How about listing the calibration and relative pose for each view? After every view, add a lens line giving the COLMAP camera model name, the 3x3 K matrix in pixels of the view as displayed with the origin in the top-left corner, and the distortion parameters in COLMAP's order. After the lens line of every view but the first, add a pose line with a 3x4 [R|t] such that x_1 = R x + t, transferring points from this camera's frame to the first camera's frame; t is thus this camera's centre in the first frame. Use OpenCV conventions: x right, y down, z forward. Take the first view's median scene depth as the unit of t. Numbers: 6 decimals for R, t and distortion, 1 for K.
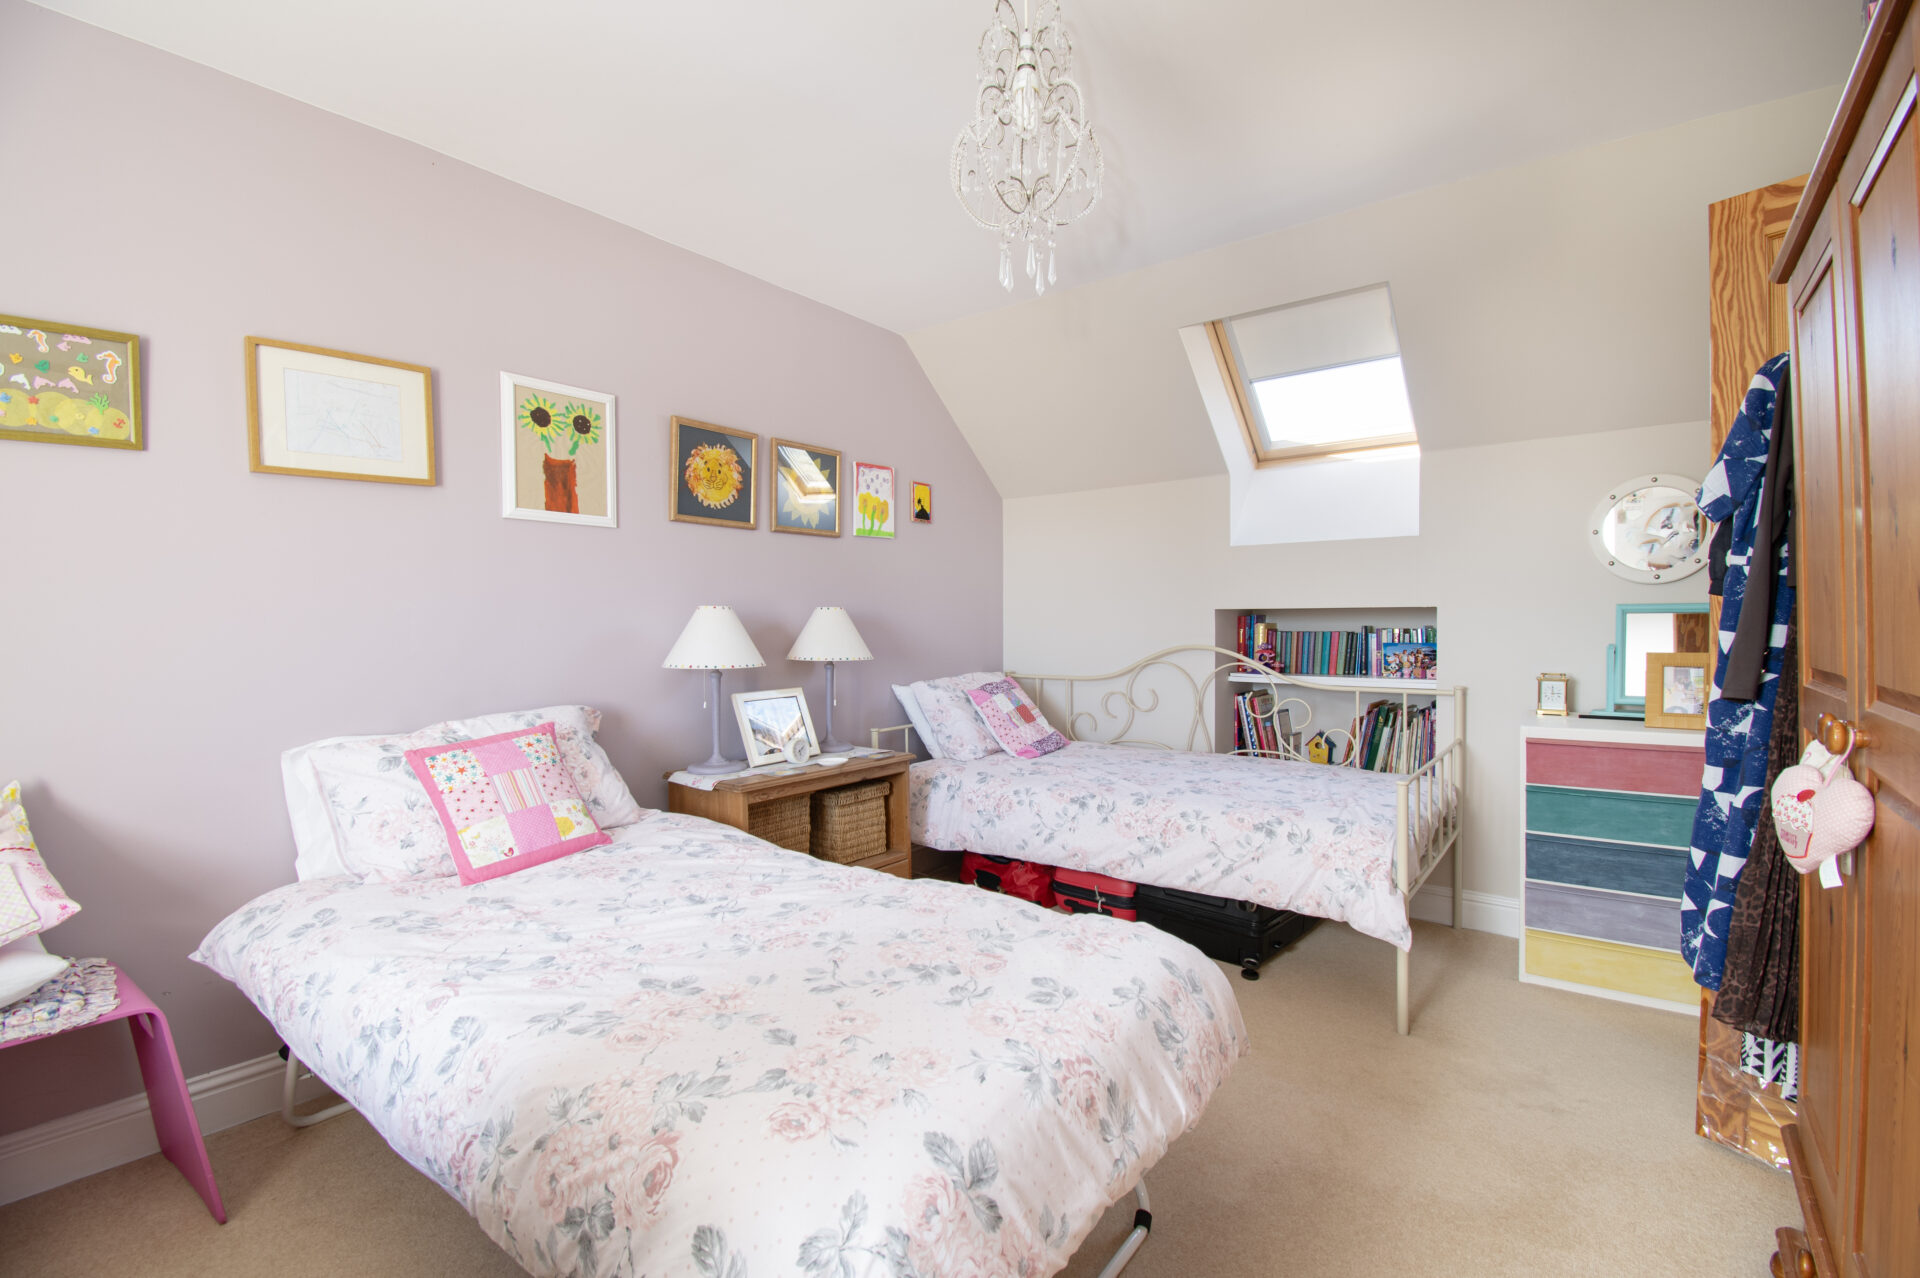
lens RADIAL K [[852.6, 0, 981.1], [0, 852.6, 634.6], [0, 0, 1]] dist [-0.012949, -0.000097]
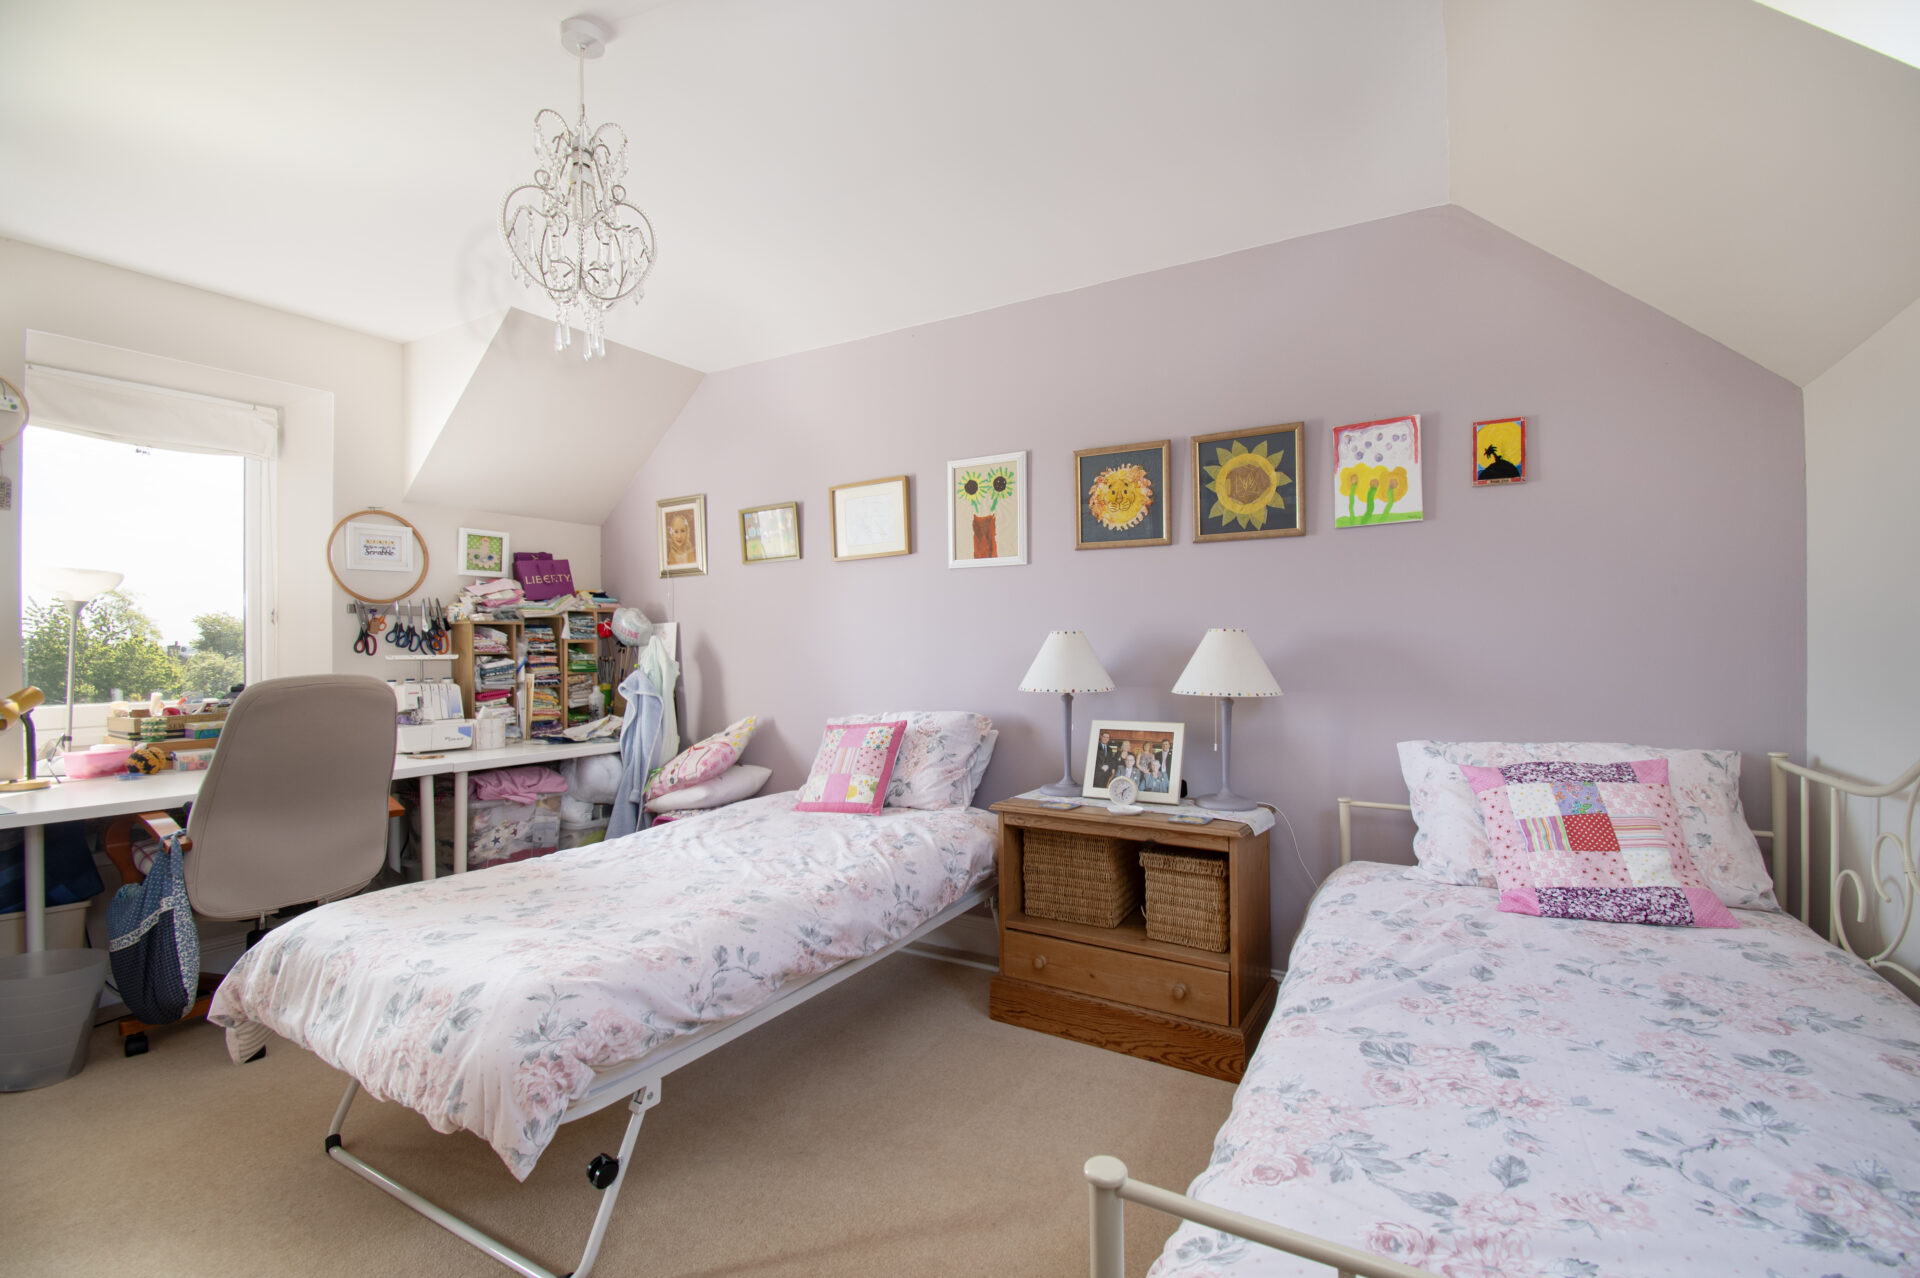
lens RADIAL K [[852.6, 0, 980.0], [0, 852.6, 636.7], [0, 0, 1]] dist [-0.012949, -0.000097]
pose [[0.090081, 0.015062, -0.995821, 0.715495], [-0.002683, 0.999886, 0.014881, -0.043304], [0.995931, 0.001331, 0.090111, 0.818715]]
